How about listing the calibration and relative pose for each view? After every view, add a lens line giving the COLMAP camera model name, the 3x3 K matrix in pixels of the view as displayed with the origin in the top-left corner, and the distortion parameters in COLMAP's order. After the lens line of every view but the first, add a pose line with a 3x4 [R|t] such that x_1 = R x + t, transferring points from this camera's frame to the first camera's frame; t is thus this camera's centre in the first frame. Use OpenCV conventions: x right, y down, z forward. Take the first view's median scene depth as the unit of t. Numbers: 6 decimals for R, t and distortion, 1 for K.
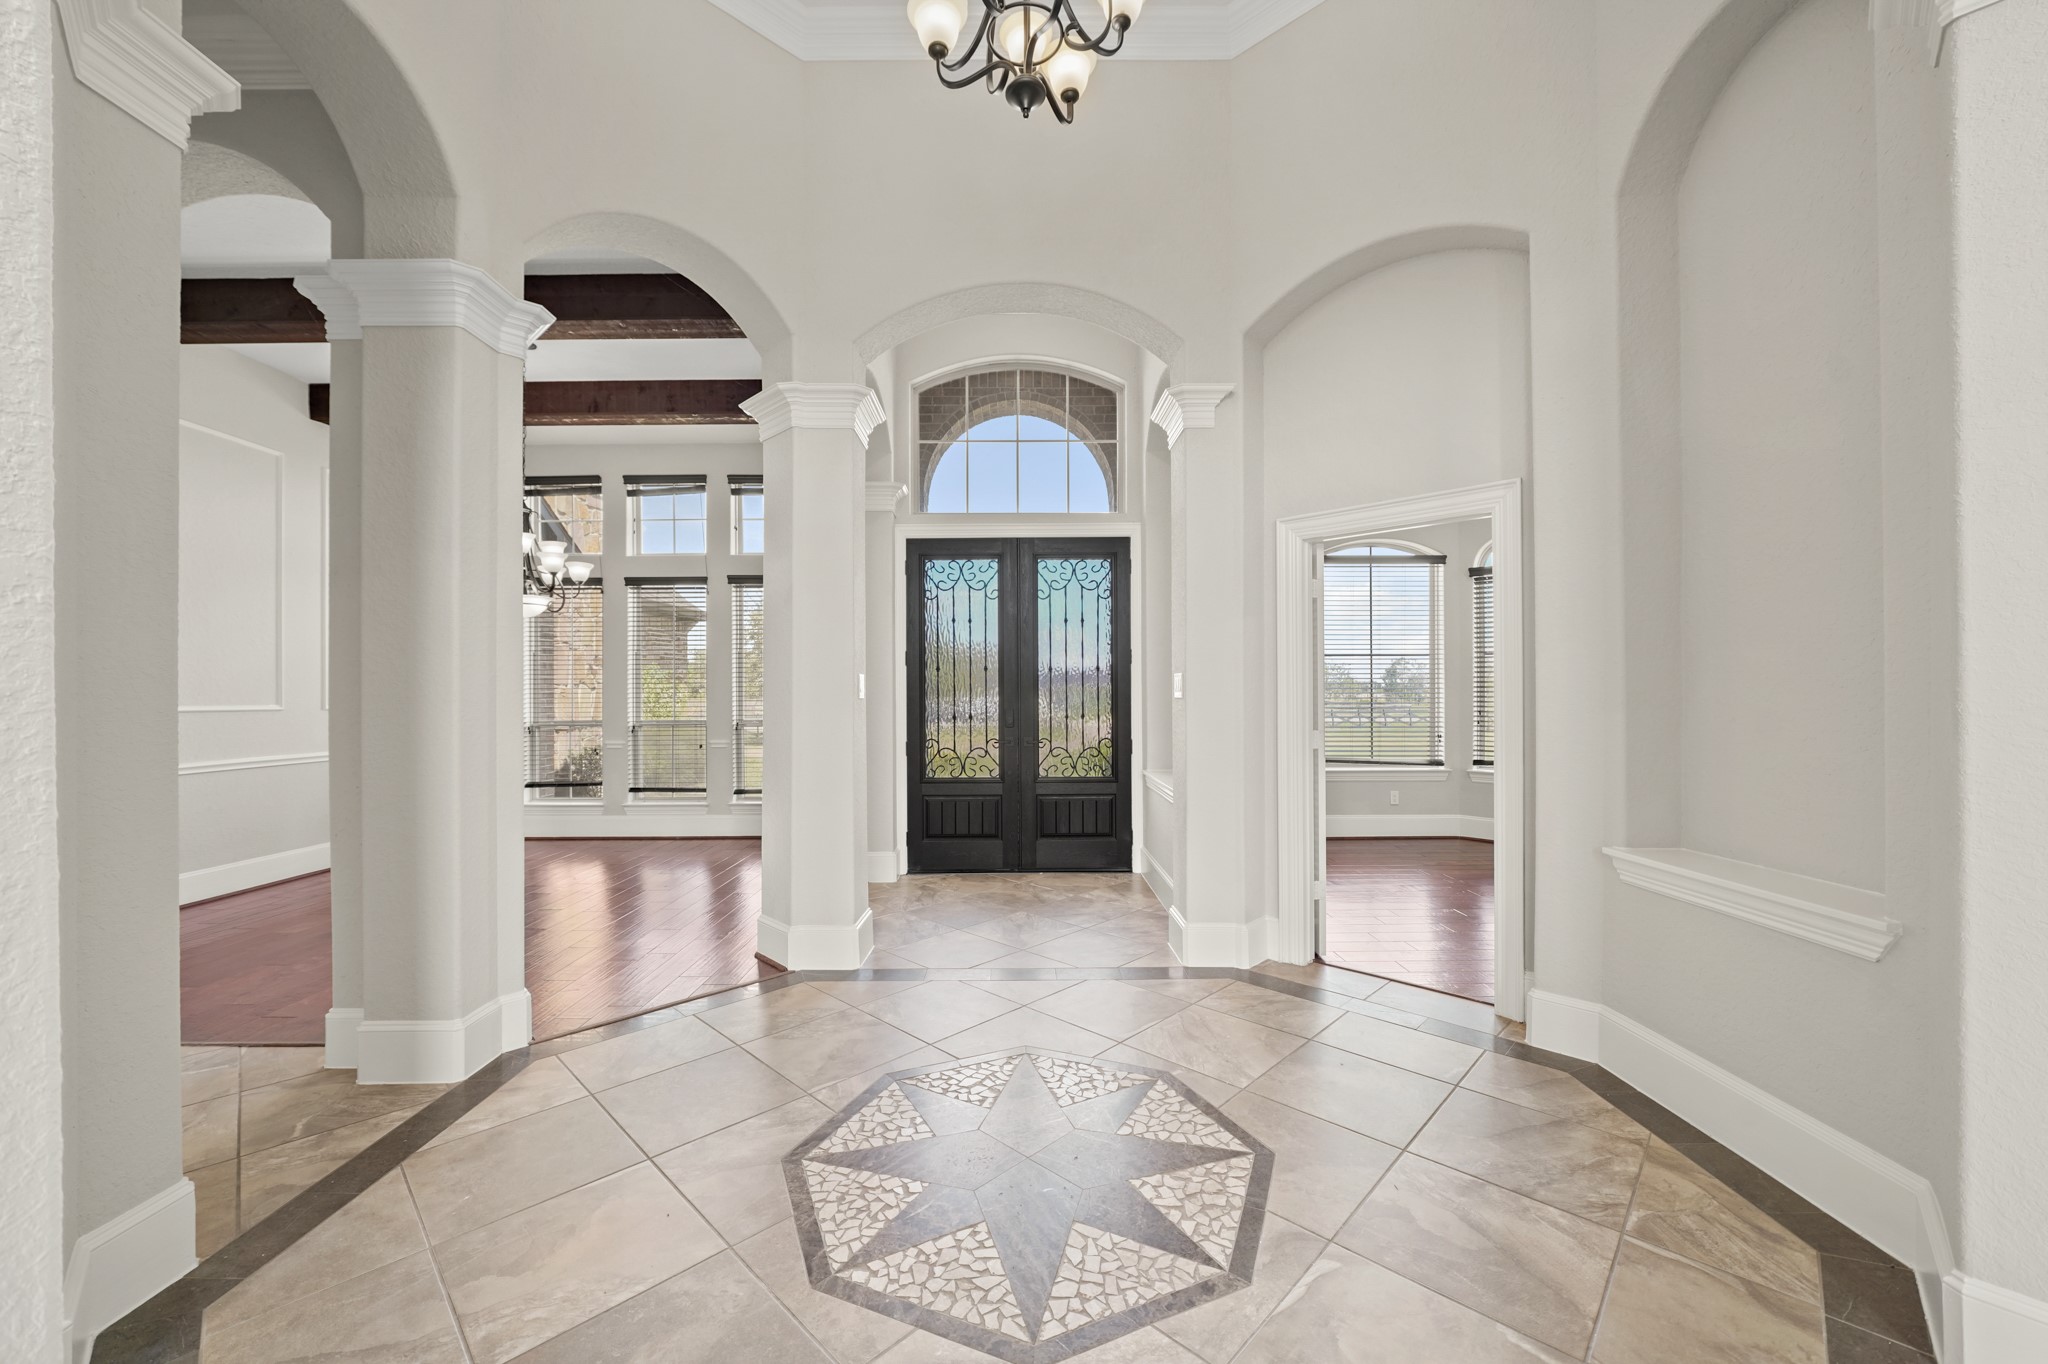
lens RADIAL K [[769.1, 0, 1030.7], [0, 769.1, 692.1], [0, 0, 1]] dist [-0.008055, -0.000205]
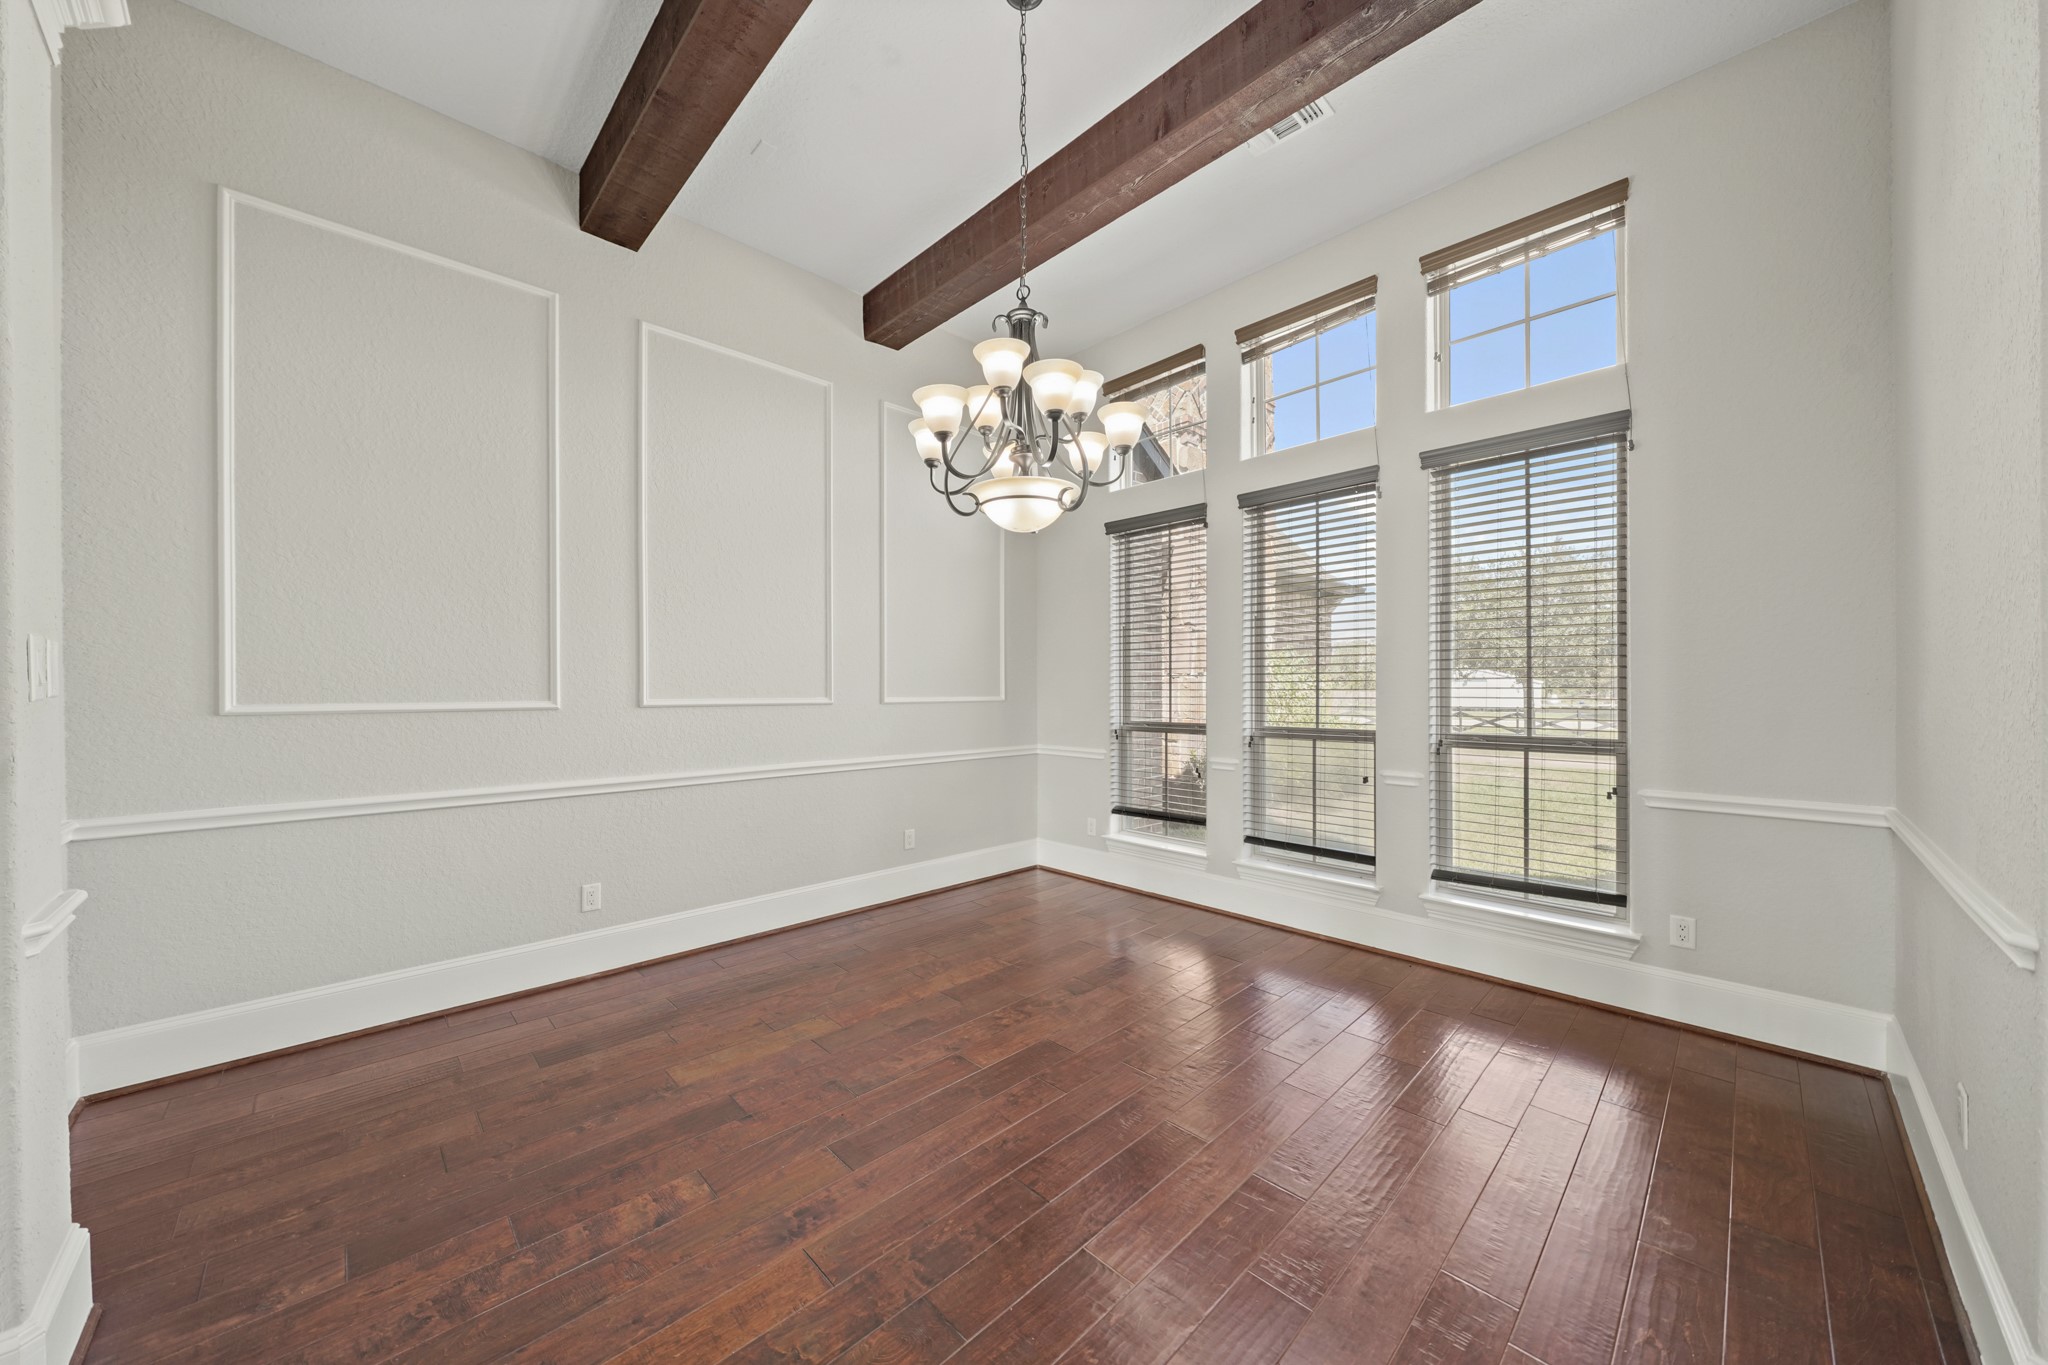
lens RADIAL K [[715.5, 0, 1005.6], [0, 715.5, 692.4], [0, 0, 1]] dist [-0.007391, -0.000051]
pose [[0.664869, 0.005972, -0.746936, -0.221731], [0.003252, 0.999935, 0.010890, 0.002892], [0.746953, -0.009670, 0.664807, 0.473446]]
